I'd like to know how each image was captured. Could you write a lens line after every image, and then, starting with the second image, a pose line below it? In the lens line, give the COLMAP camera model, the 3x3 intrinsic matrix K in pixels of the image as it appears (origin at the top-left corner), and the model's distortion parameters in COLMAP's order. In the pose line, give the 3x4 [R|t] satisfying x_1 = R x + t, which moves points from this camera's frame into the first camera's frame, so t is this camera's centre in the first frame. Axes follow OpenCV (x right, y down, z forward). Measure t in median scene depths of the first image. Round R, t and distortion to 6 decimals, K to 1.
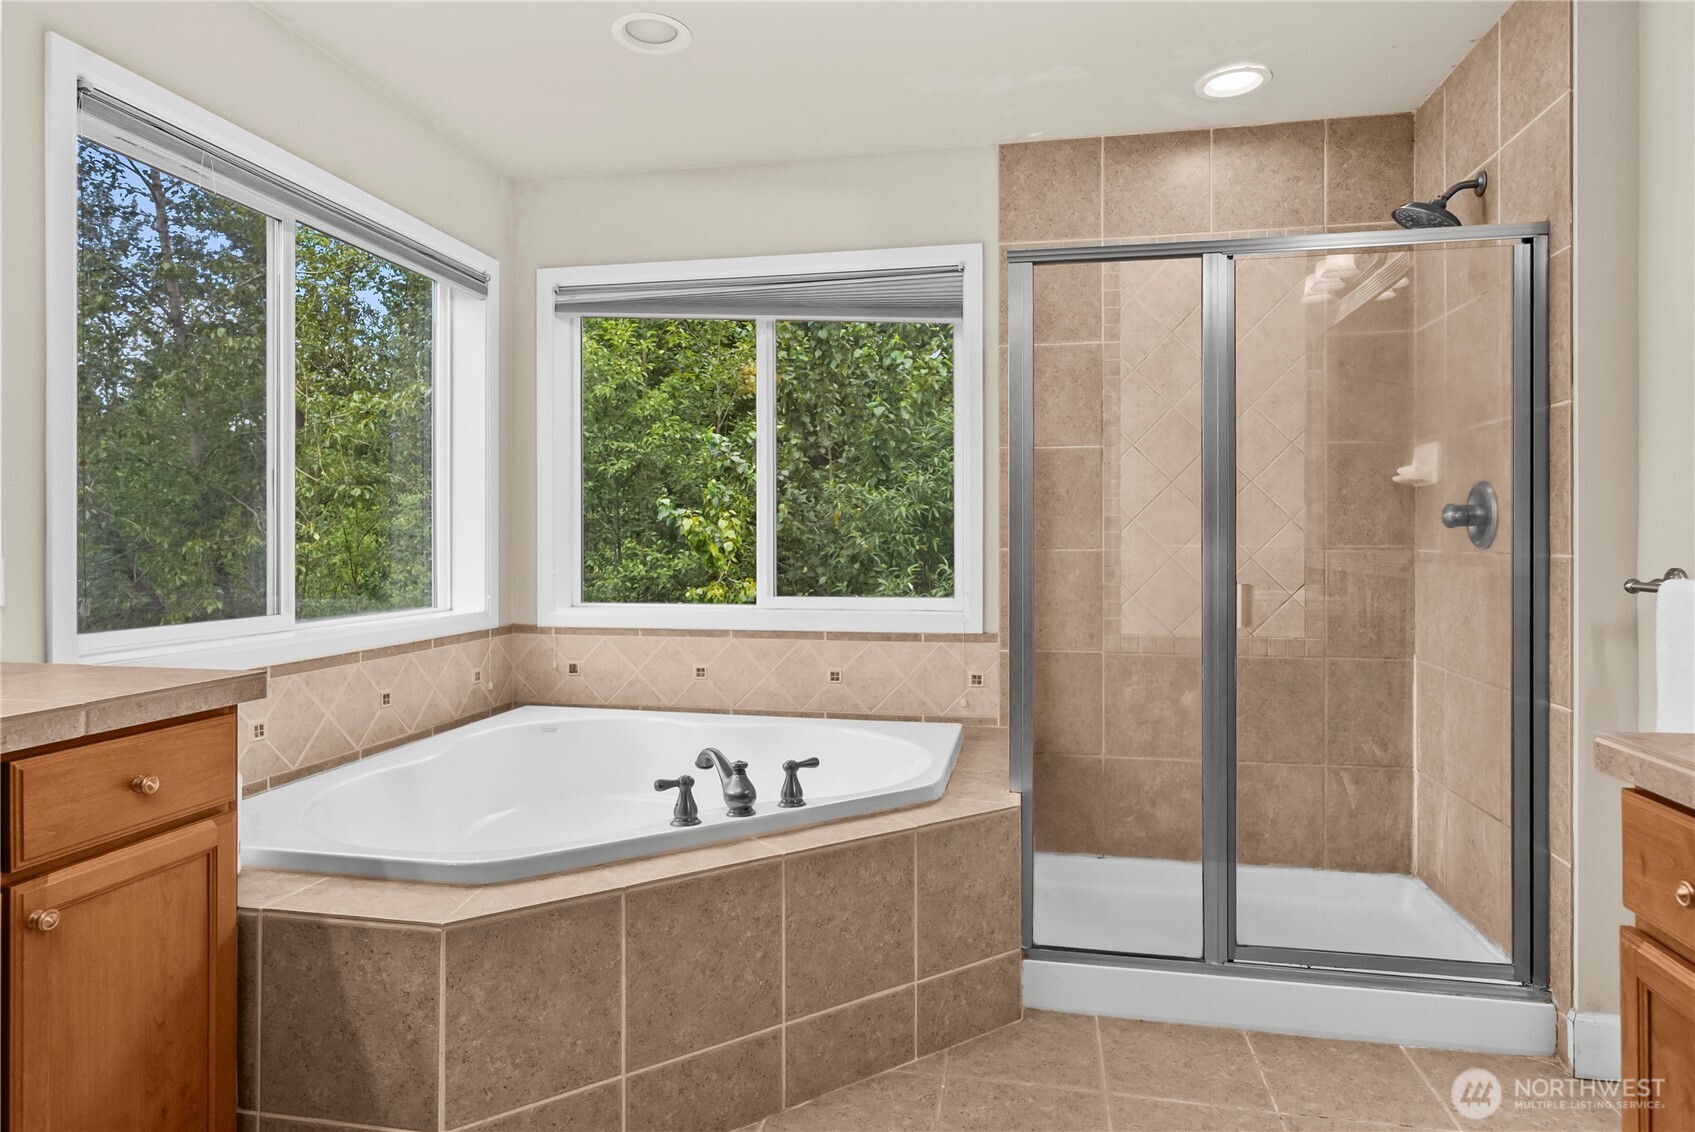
lens RADIAL K [[1022.4, 0, 812.0], [0, 1022.4, 539.7], [0, 0, 1]] dist [-0.000804, 0.001193]
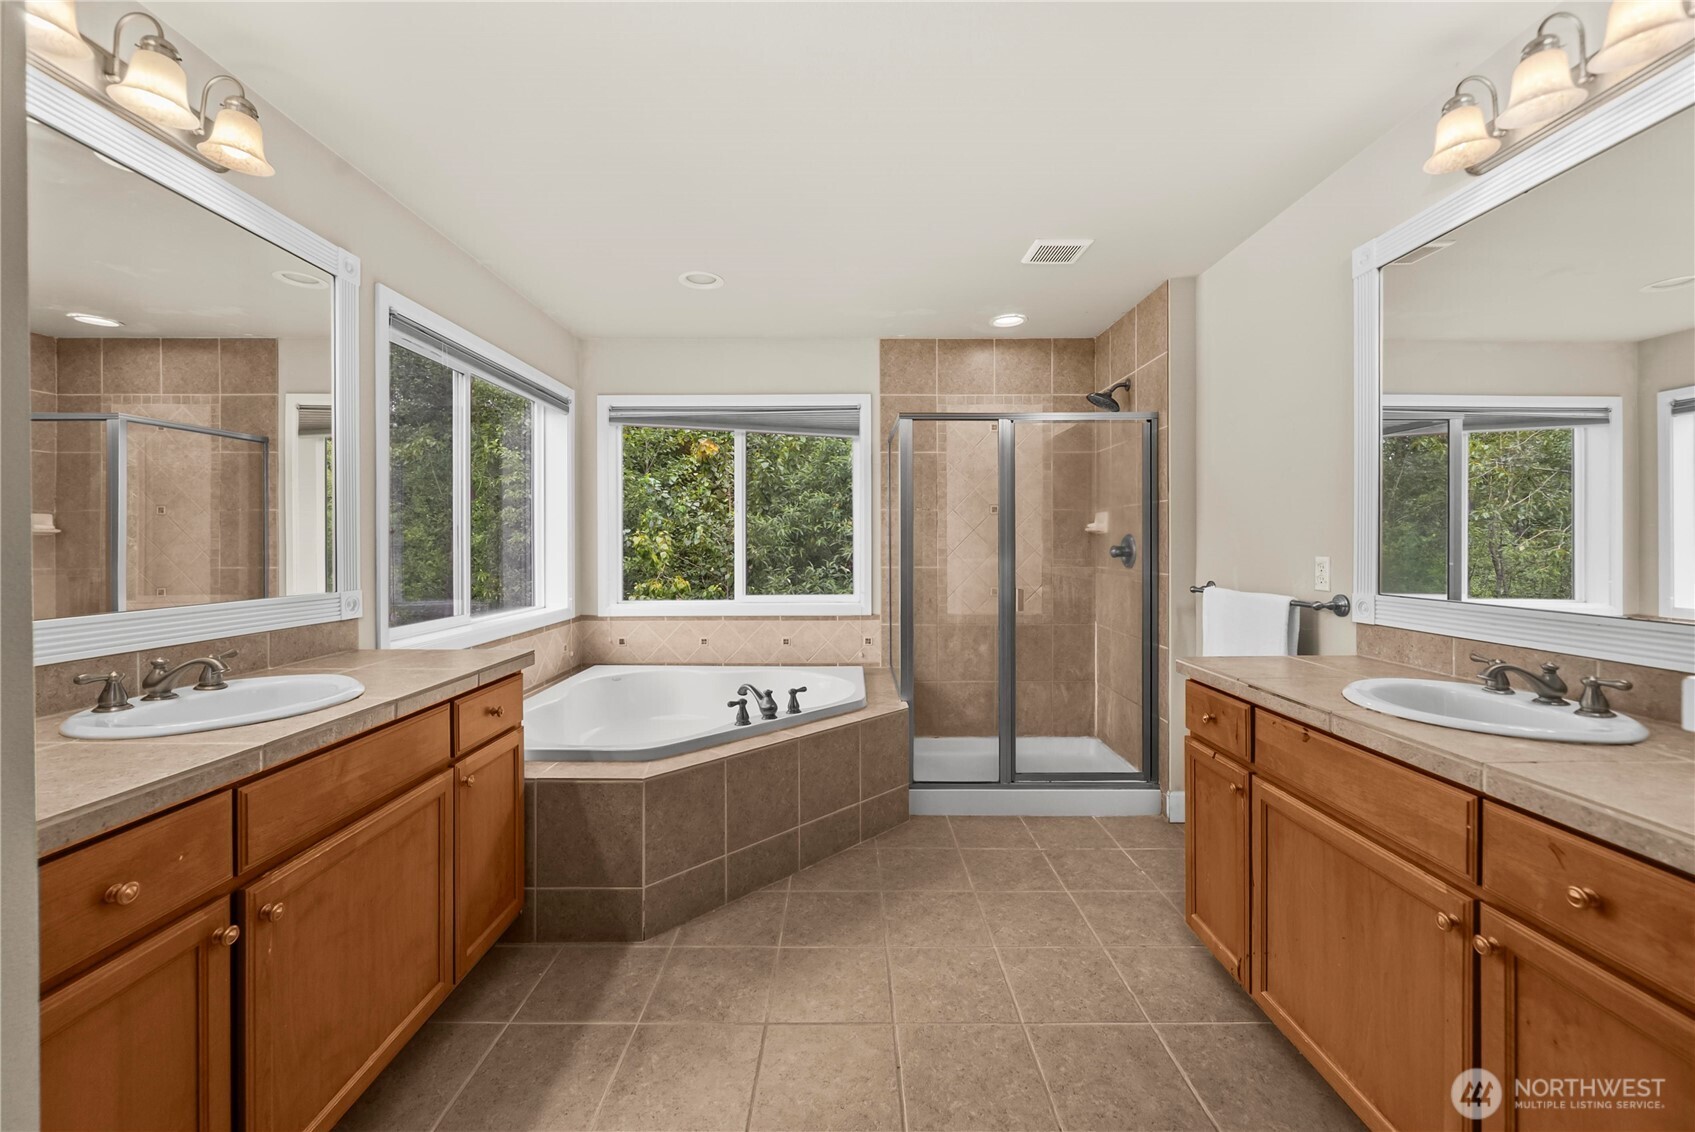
lens RADIAL K [[638.9, 0, 858.7], [0, 638.9, 558.8], [0, 0, 1]] dist [-0.006308, -0.000098]
pose [[0.982770, -0.006573, 0.184716, -0.094862], [0.005123, 0.999952, 0.008327, -0.023399], [-0.184762, -0.007237, 0.982757, -0.130366]]
